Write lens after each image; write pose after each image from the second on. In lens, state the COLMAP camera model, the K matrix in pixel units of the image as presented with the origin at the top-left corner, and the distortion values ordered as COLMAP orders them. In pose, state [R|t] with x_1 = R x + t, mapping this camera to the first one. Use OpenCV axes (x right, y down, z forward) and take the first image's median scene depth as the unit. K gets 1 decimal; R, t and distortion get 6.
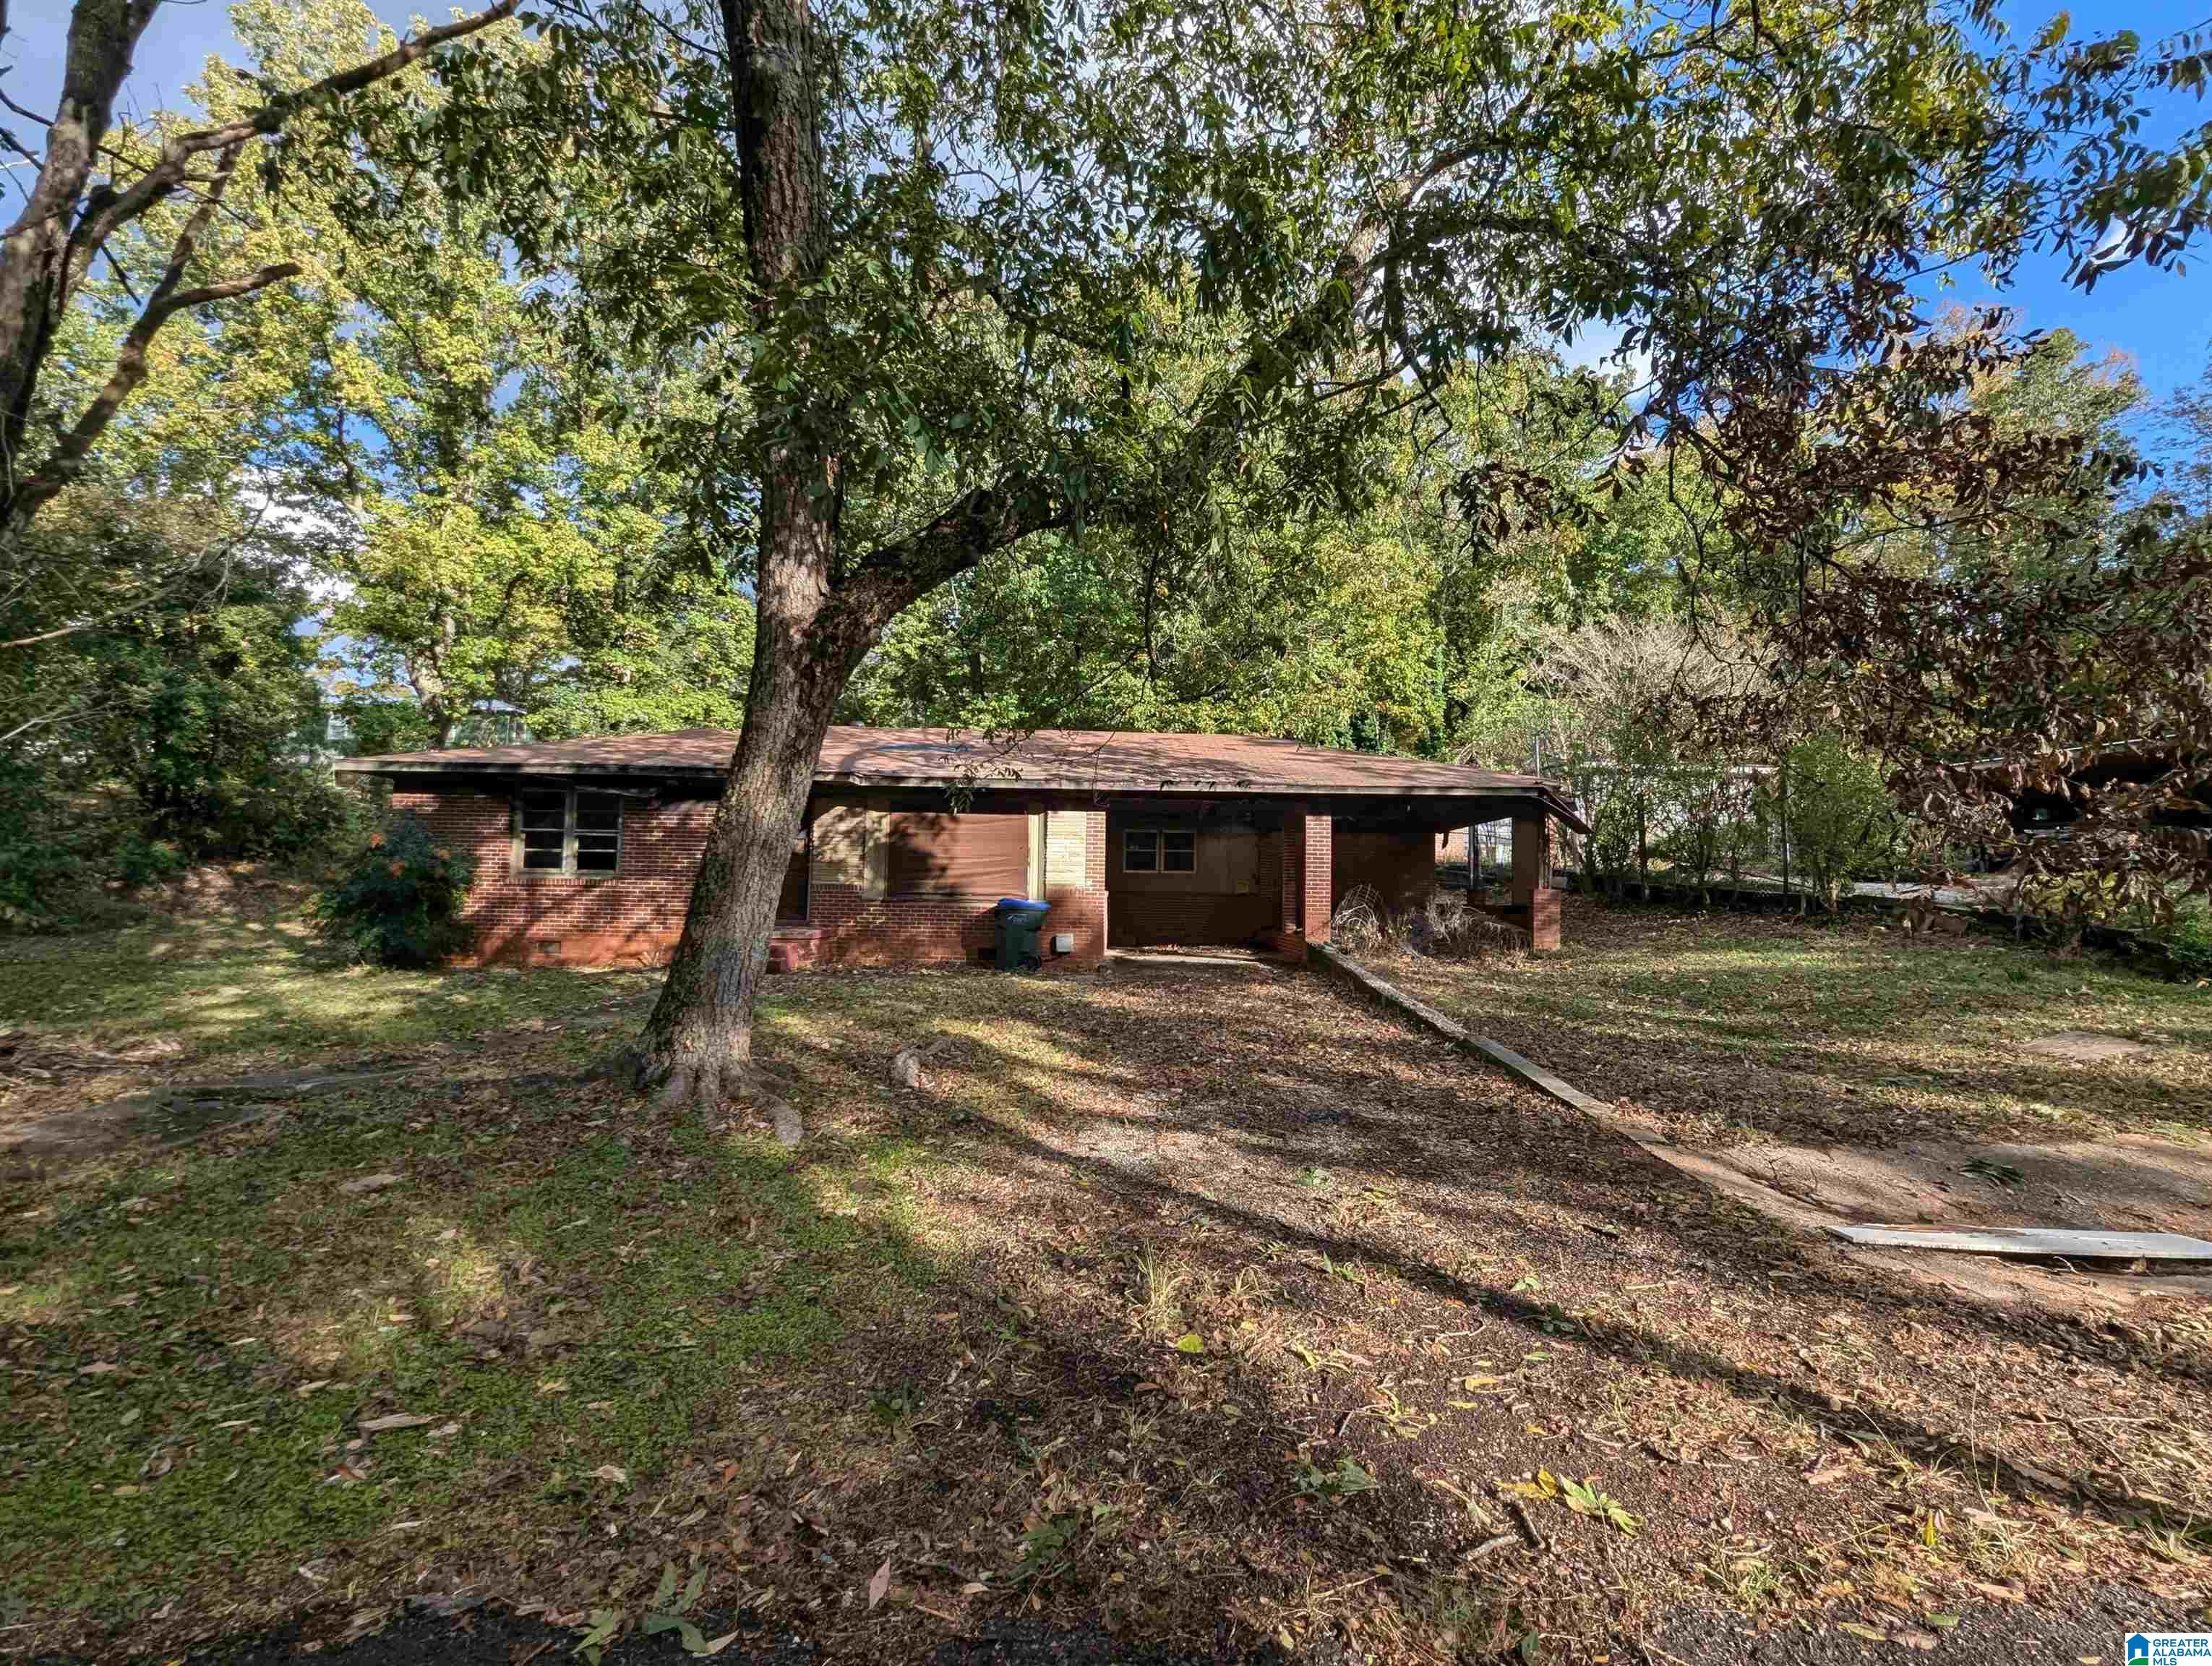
lens RADIAL K [[936.2, 0, 1121.0], [0, 936.2, 835.6], [0, 0, 1]] dist [0.006037, -0.003366]
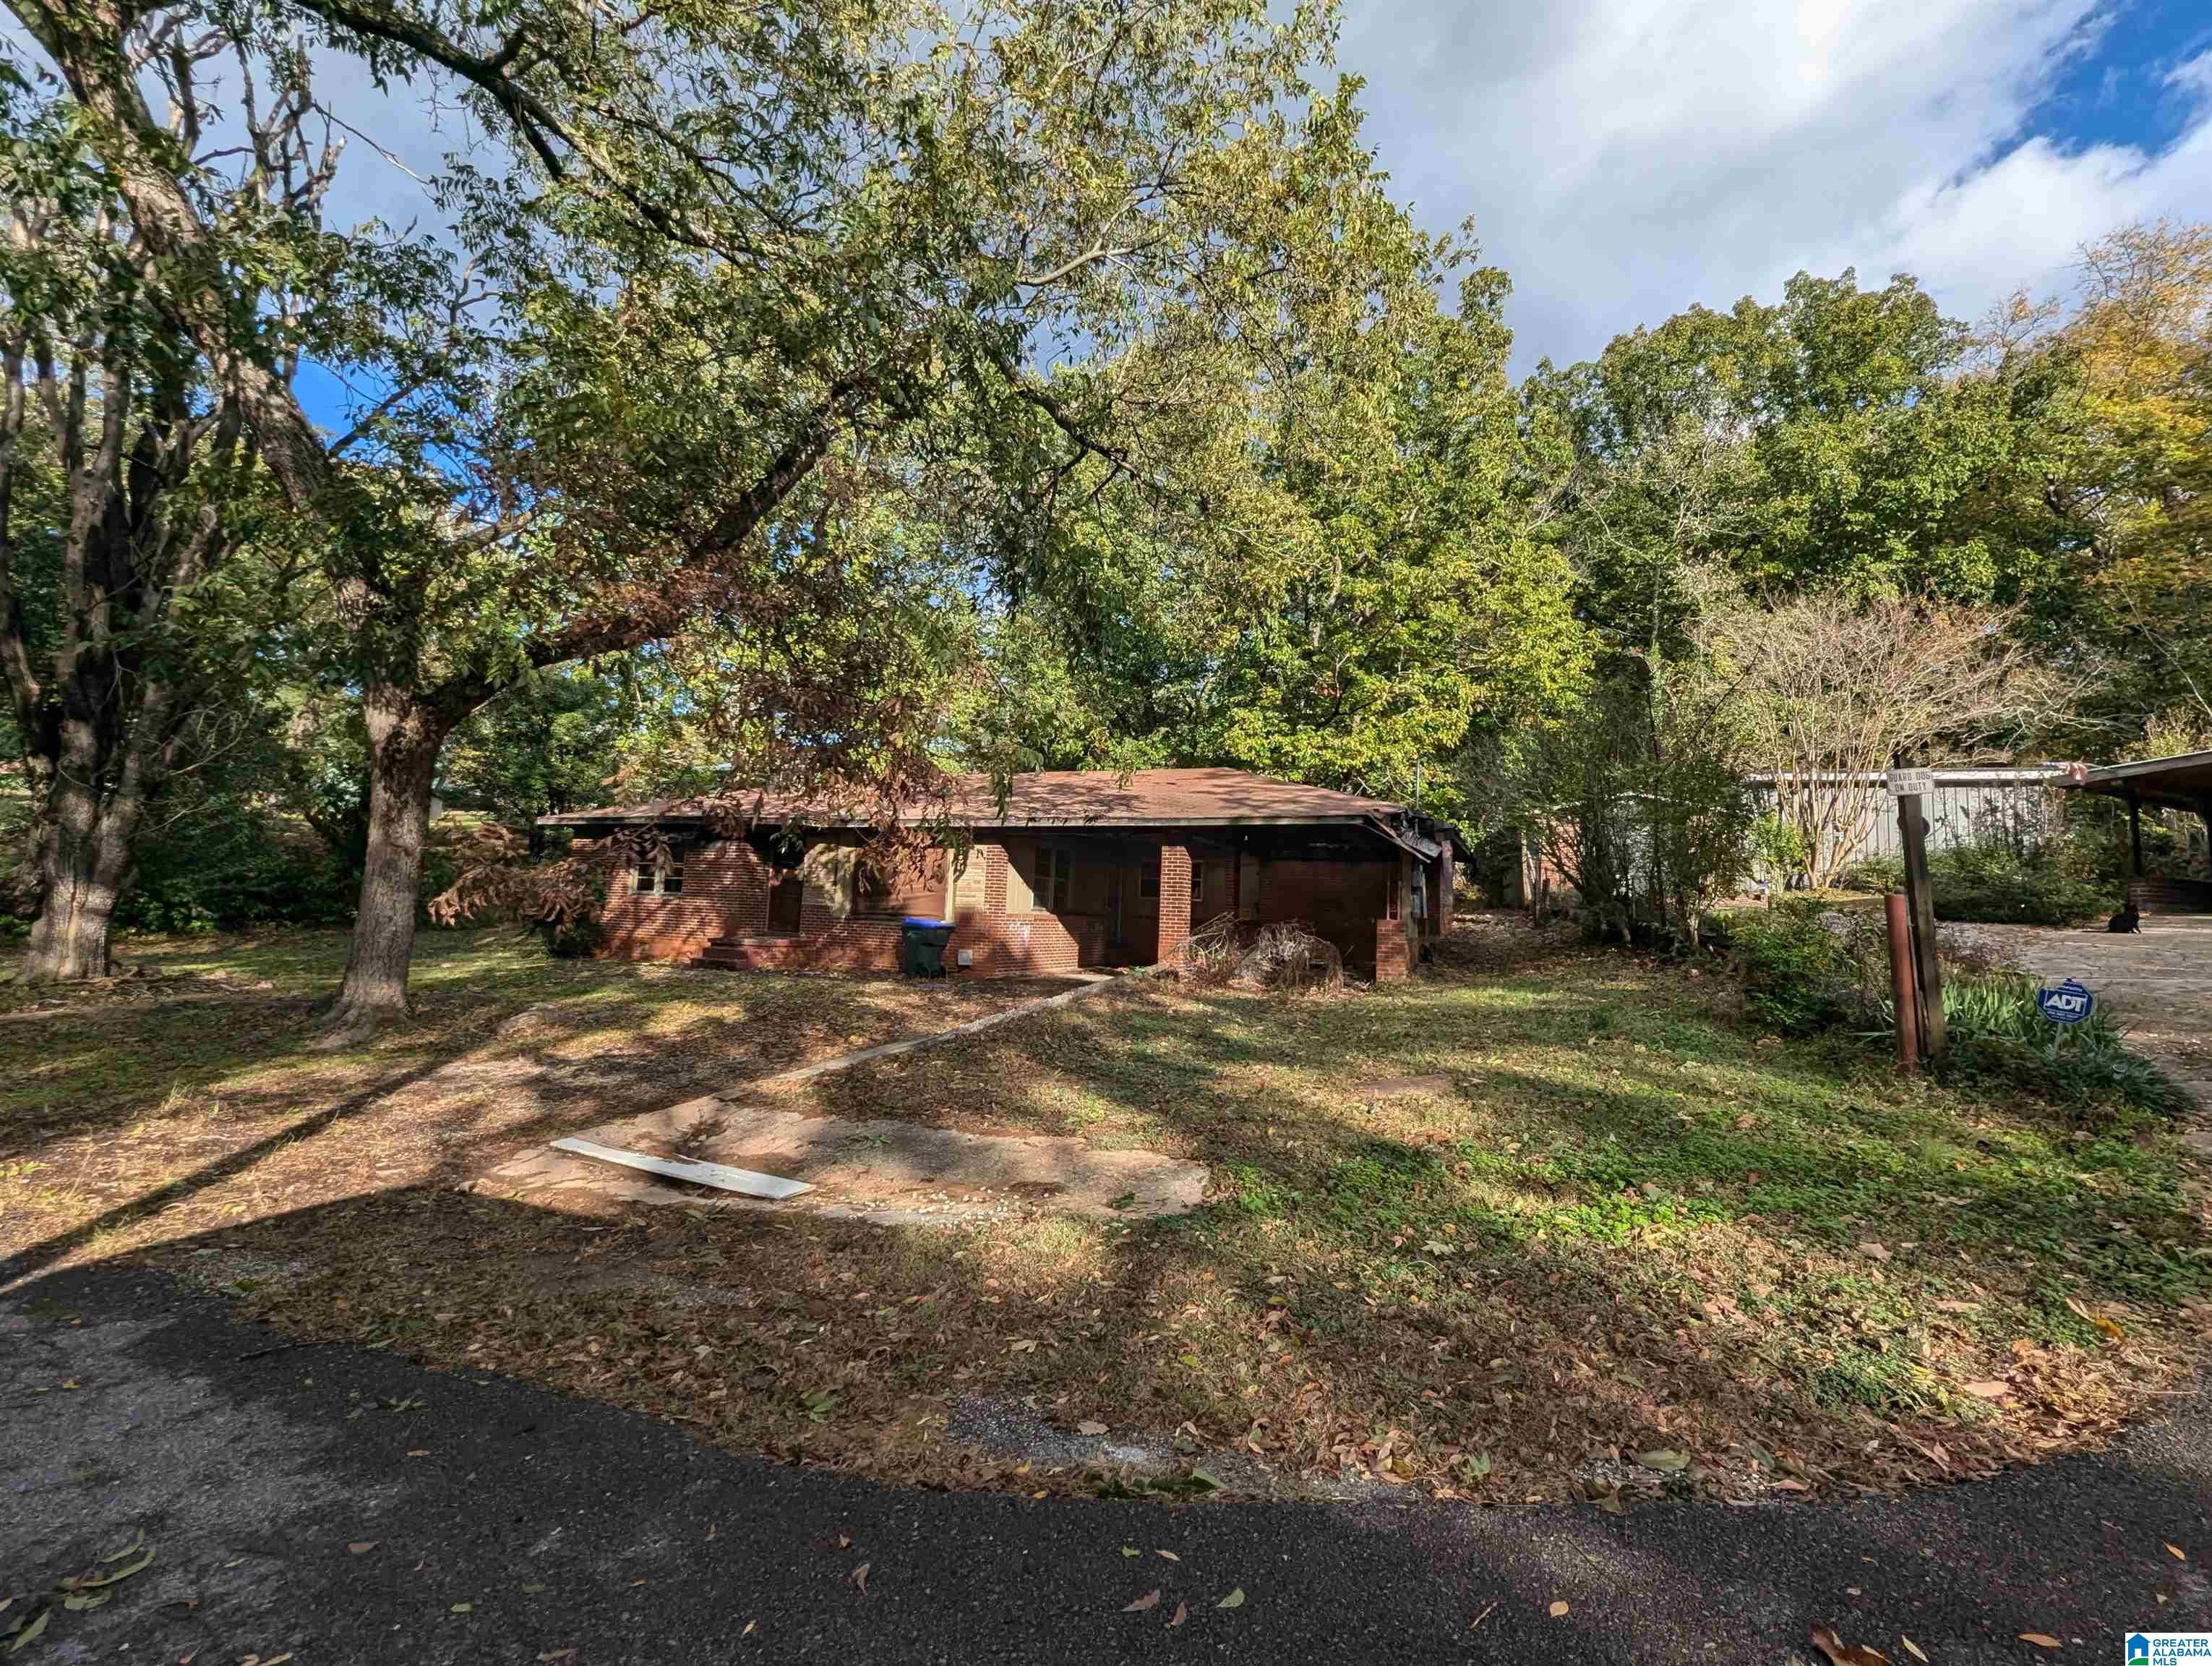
lens RADIAL K [[936.2, 0, 1111.8], [0, 936.2, 836.7], [0, 0, 1]] dist [0.006037, -0.003366]
pose [[0.911389, -0.016047, -0.411234, 0.611238], [0.004338, 0.999559, -0.029391, -0.000812], [0.411524, 0.025002, 0.911056, 0.002374]]
